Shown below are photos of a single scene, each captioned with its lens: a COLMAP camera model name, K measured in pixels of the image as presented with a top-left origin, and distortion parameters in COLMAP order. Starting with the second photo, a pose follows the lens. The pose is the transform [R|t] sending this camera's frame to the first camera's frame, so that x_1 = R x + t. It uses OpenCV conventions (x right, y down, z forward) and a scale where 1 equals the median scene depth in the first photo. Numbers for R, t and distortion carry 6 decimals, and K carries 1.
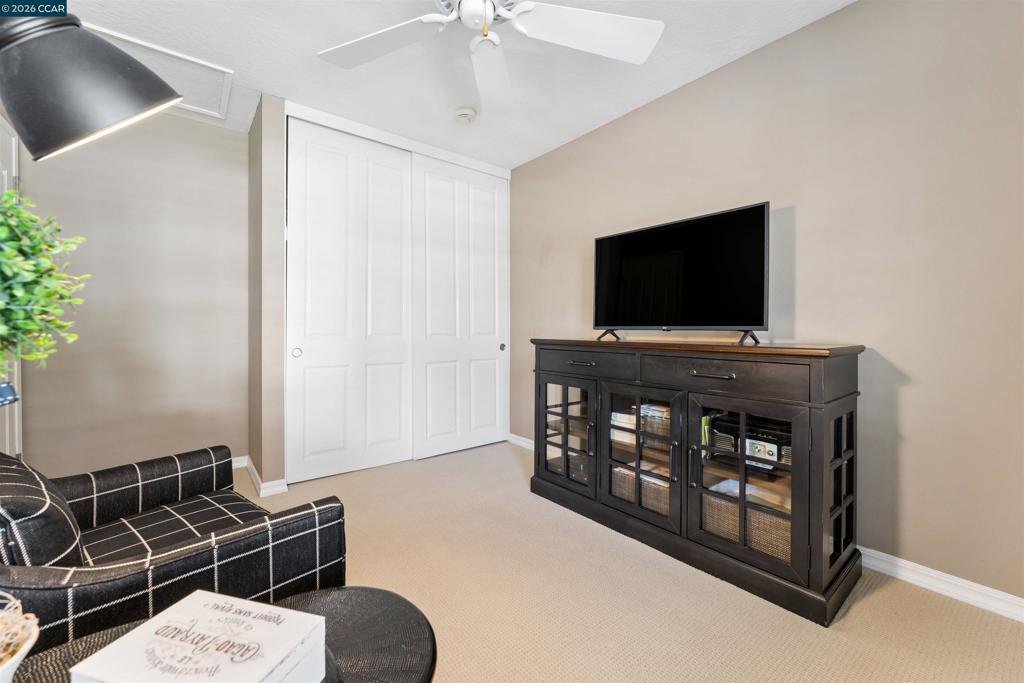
lens RADIAL K [[413.8, 0, 507.9], [0, 413.8, 330.5], [0, 0, 1]] dist [-0.000253, -0.000069]
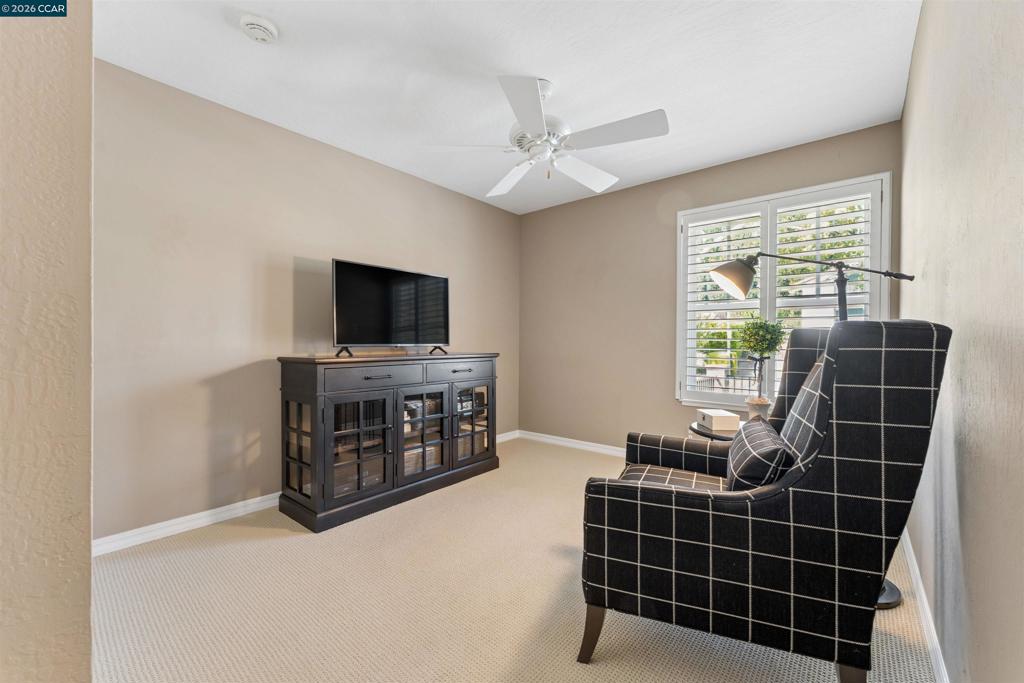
lens RADIAL K [[408.0, 0, 509.4], [0, 408.0, 339.2], [0, 0, 1]] dist [0.000521, 0.000036]
pose [[-0.194951, 0.005951, 0.980795, -1.034394], [0.003122, 0.999980, -0.005447, -0.018659], [-0.980808, 0.002000, -0.194966, 0.906748]]
